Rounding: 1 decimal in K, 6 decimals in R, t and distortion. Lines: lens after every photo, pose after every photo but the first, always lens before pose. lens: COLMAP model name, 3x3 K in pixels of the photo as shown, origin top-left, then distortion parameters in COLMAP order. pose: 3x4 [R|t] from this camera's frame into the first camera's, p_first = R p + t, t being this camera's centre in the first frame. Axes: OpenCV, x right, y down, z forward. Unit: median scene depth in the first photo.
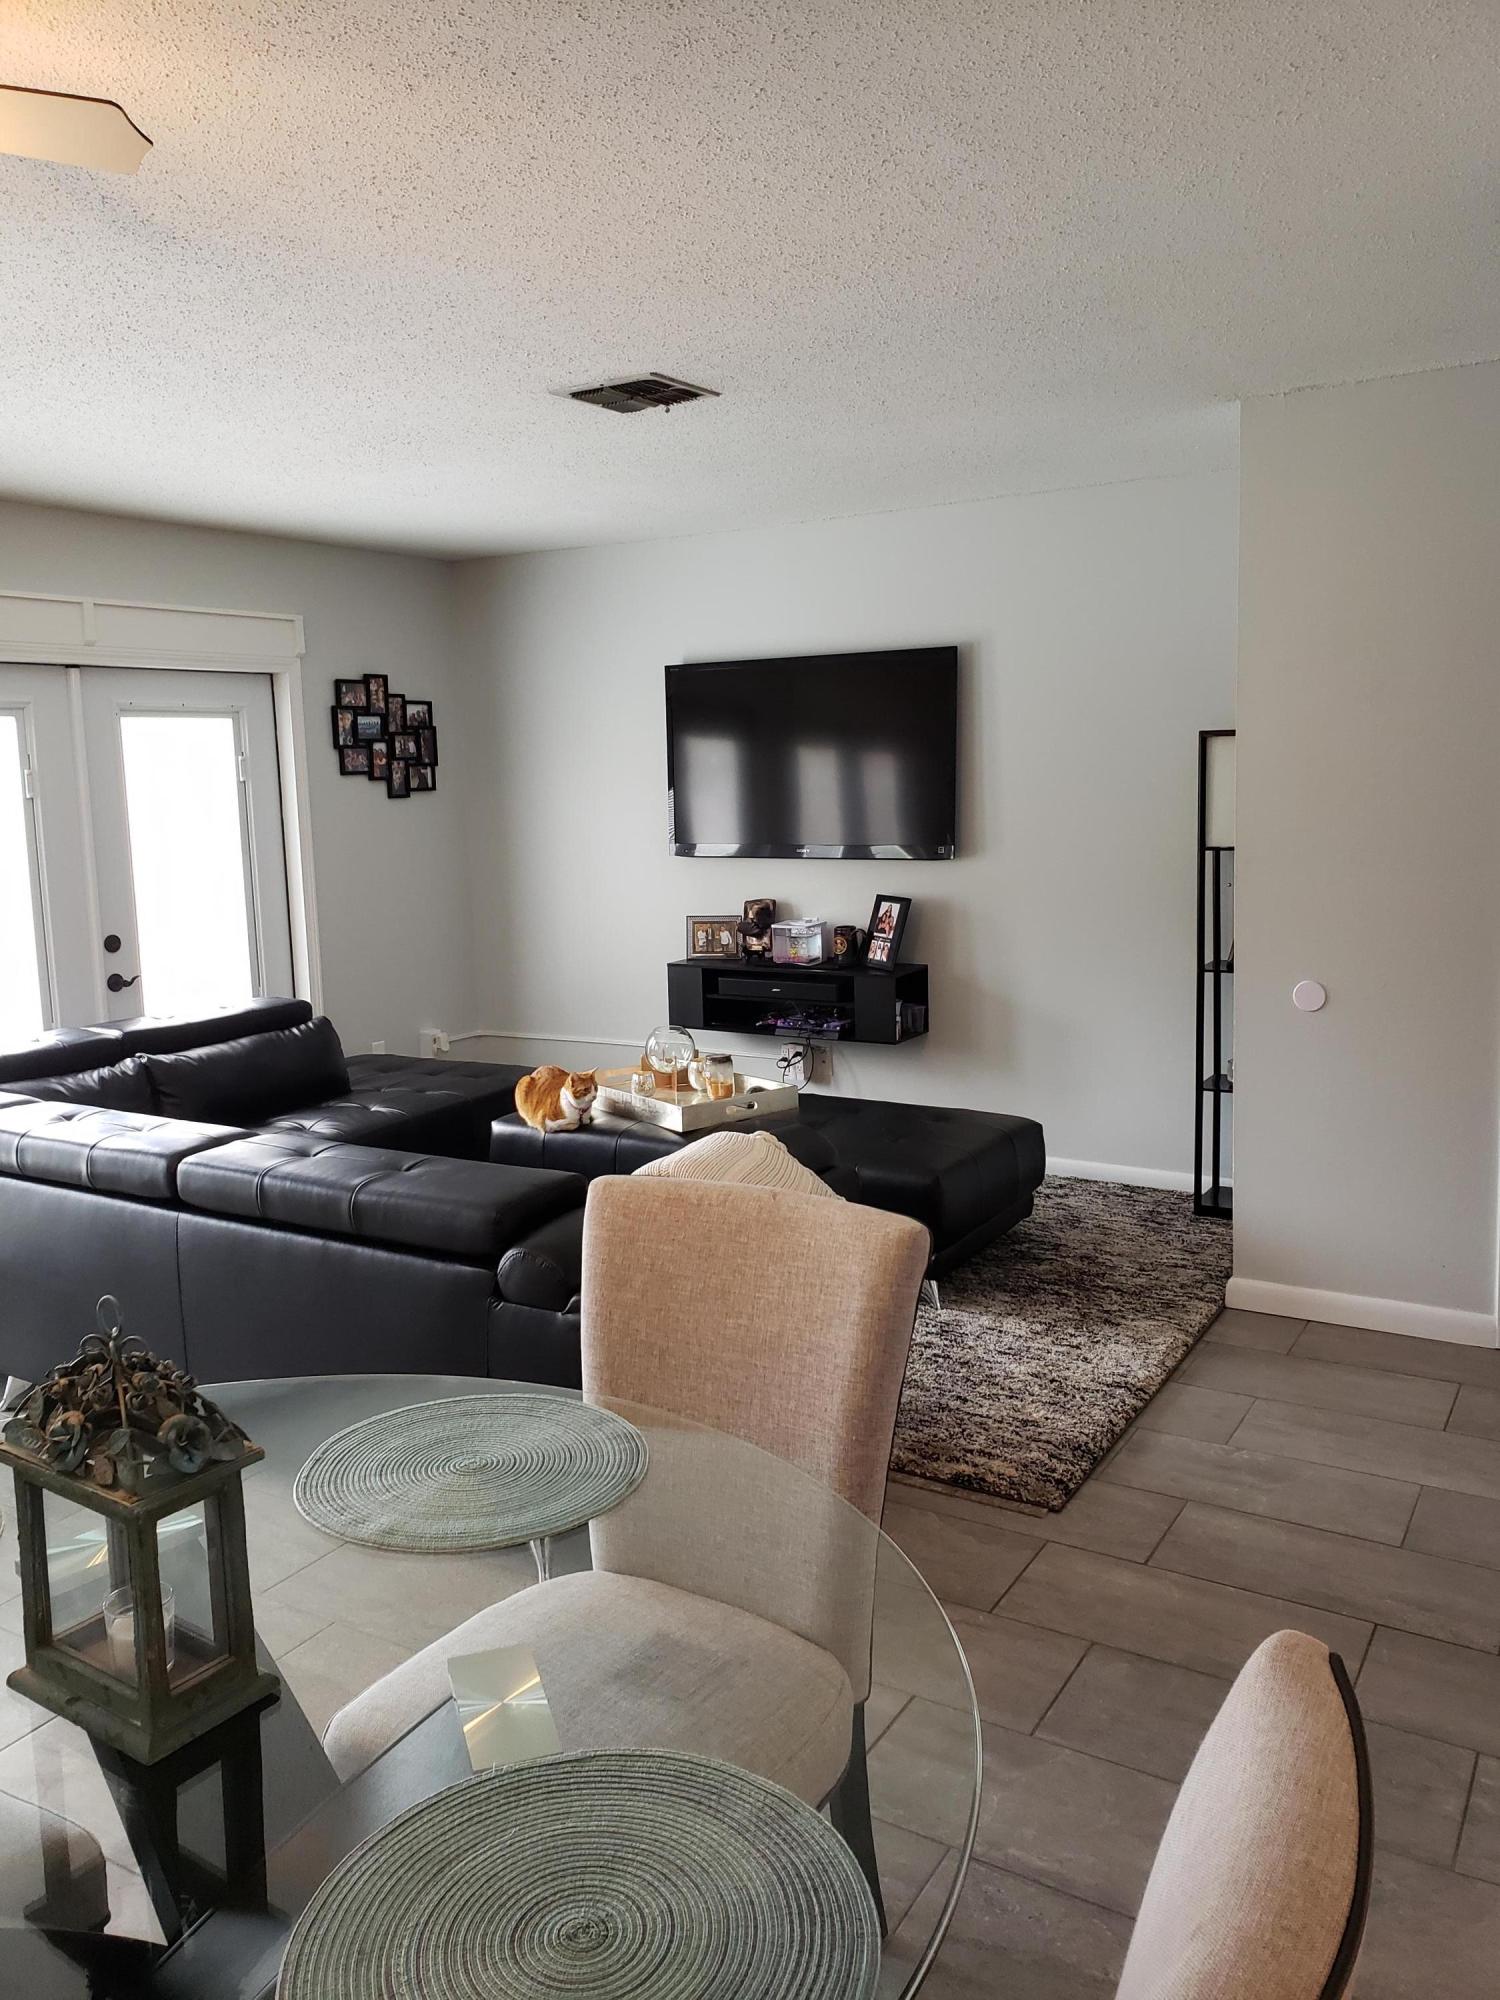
lens RADIAL K [[1554.1, 0, 749.5], [0, 1554.1, 1002.2], [0, 0, 1]] dist [0.054654, 0.001137]
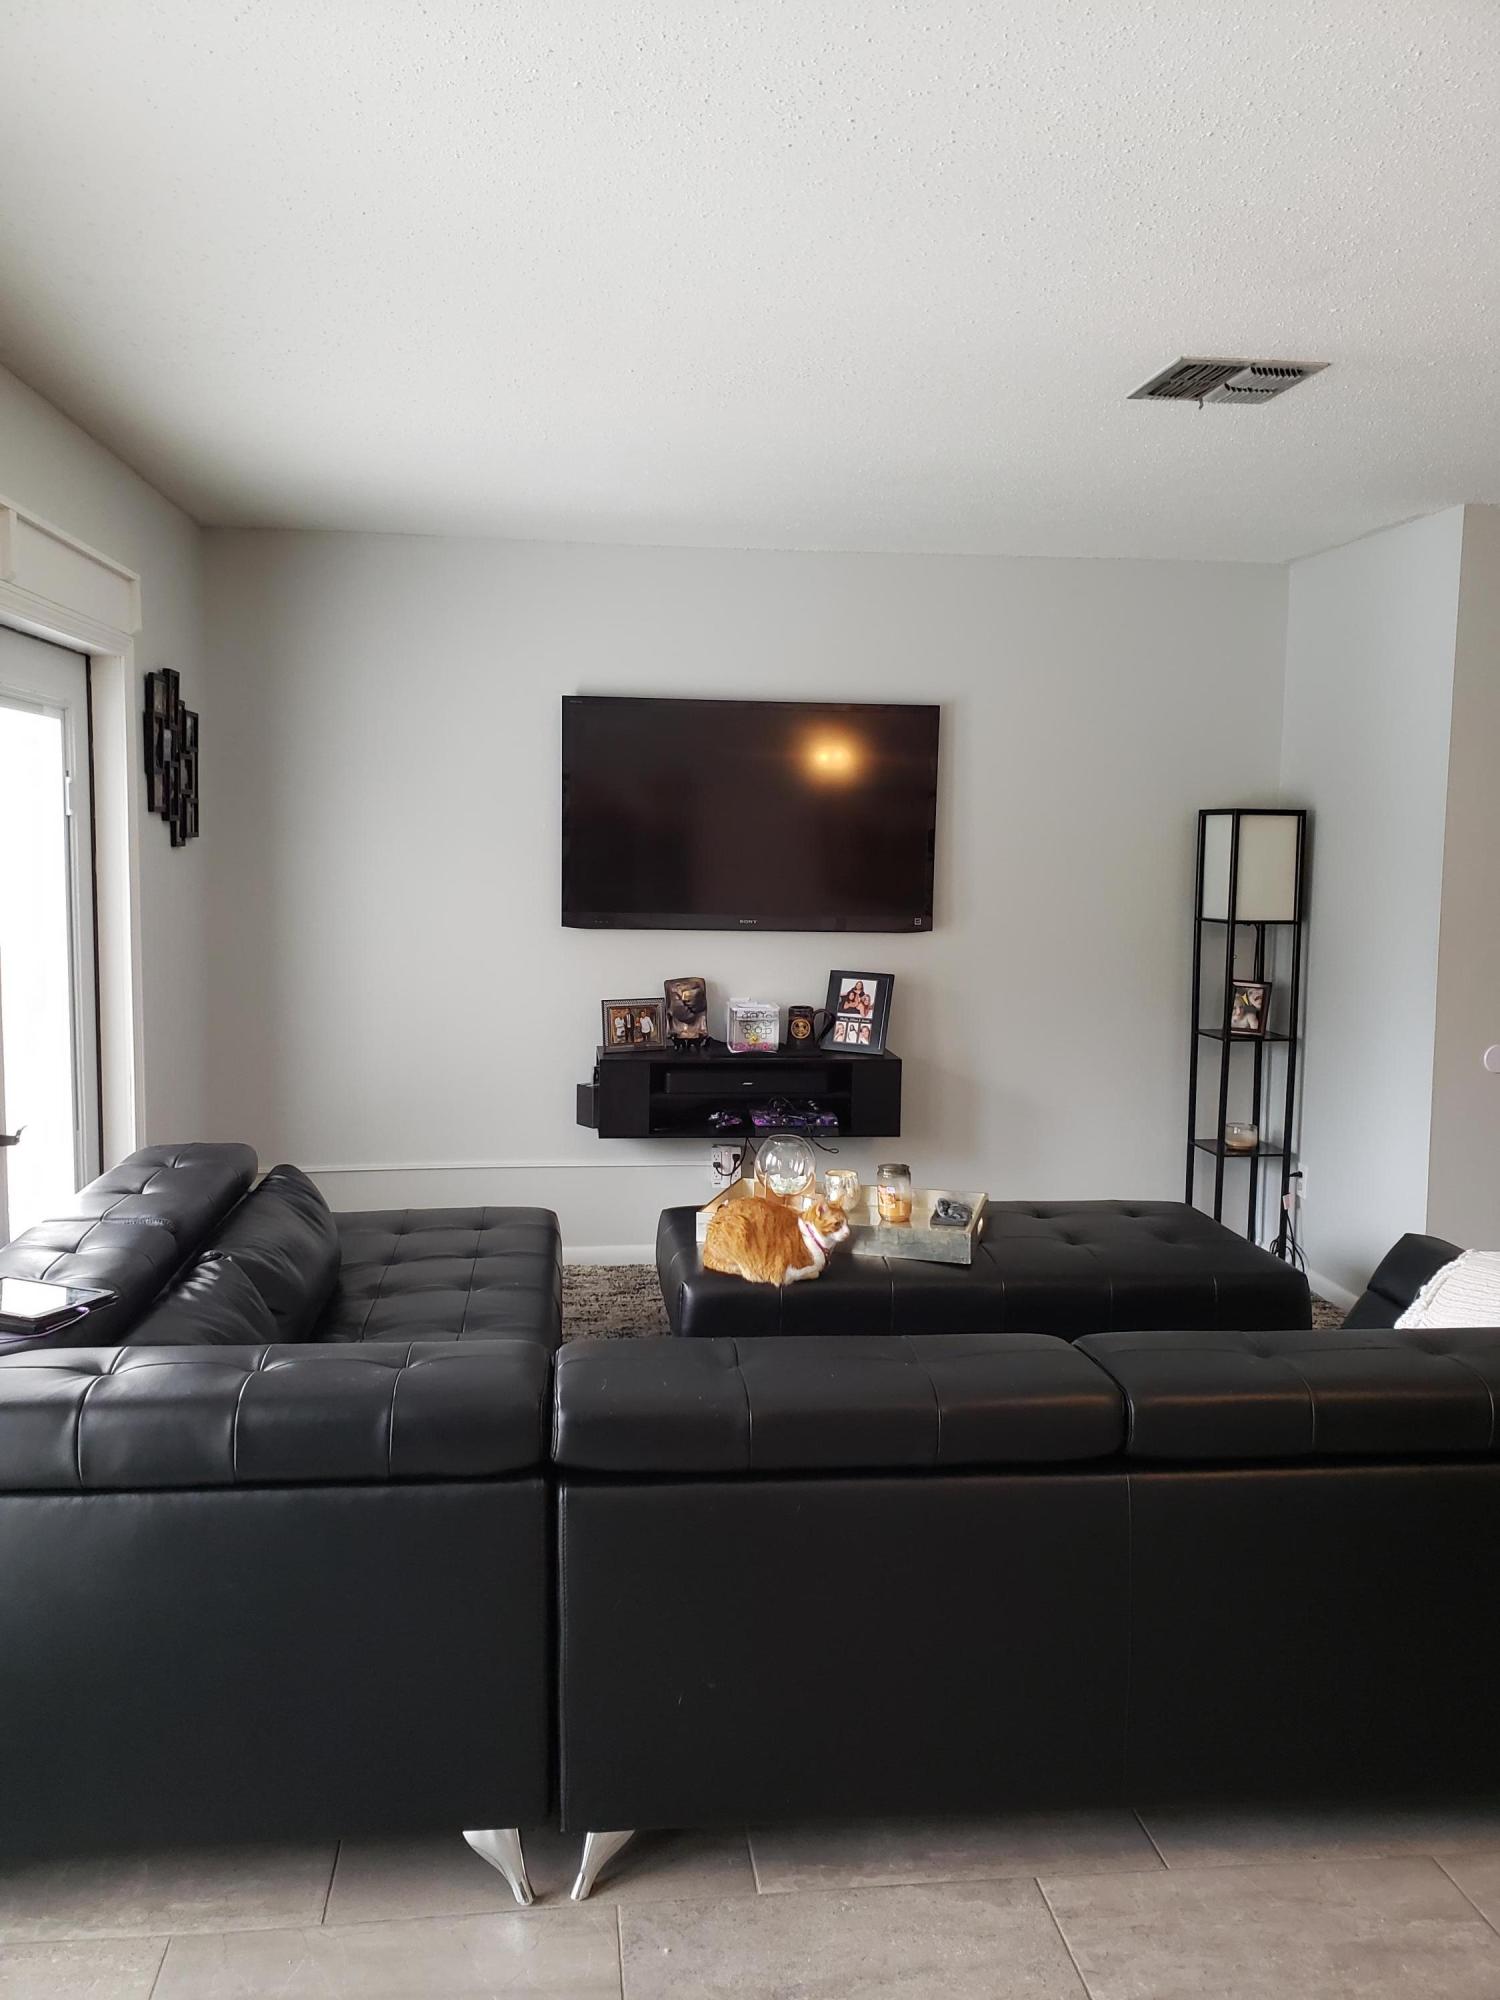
lens RADIAL K [[1554.1, 0, 745.5], [0, 1554.1, 992.1], [0, 0, 1]] dist [0.054654, 0.001137]
pose [[0.792161, -0.026144, 0.609751, -0.502608], [0.056779, 0.997906, -0.030978, -0.031634], [-0.607665, 0.059160, 0.791987, 0.318835]]
